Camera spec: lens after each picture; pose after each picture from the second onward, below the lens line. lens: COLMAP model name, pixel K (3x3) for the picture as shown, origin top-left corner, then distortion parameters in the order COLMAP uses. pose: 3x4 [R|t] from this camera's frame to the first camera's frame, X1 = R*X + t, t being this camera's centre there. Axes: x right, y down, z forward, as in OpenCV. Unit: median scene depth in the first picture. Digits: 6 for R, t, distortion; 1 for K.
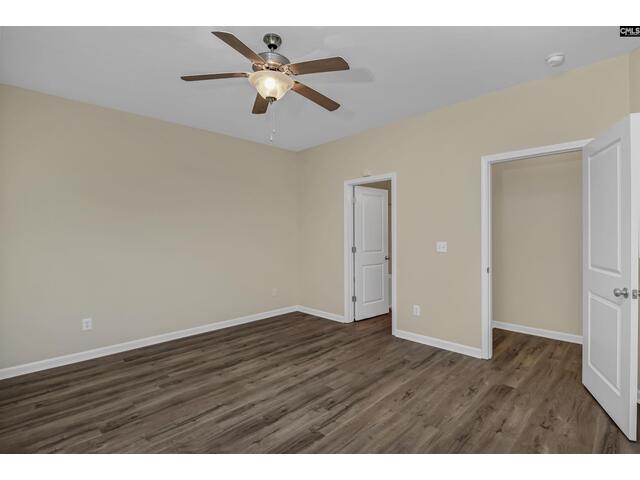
lens RADIAL K [[314.9, 0, 317.9], [0, 314.9, 237.7], [0, 0, 1]] dist [0.018000, -0.000725]
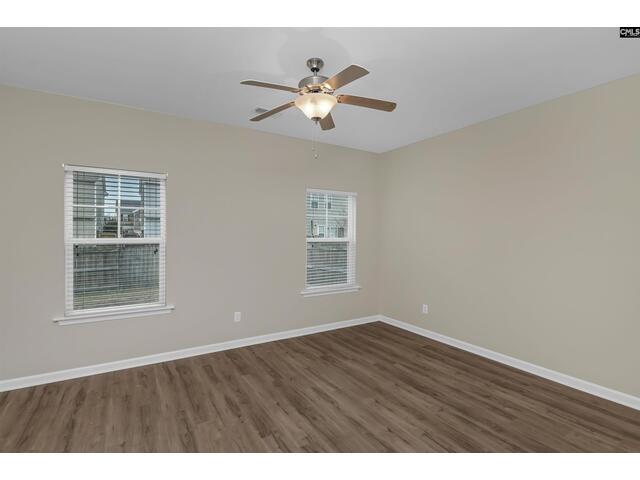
lens RADIAL K [[314.9, 0, 324.0], [0, 314.9, 239.3], [0, 0, 1]] dist [0.018000, -0.000725]
pose [[-0.224558, 0.014546, -0.974352, 0.683413], [-0.006763, 0.999841, 0.016486, -0.030230], [0.974437, 0.010291, -0.224424, 0.996631]]
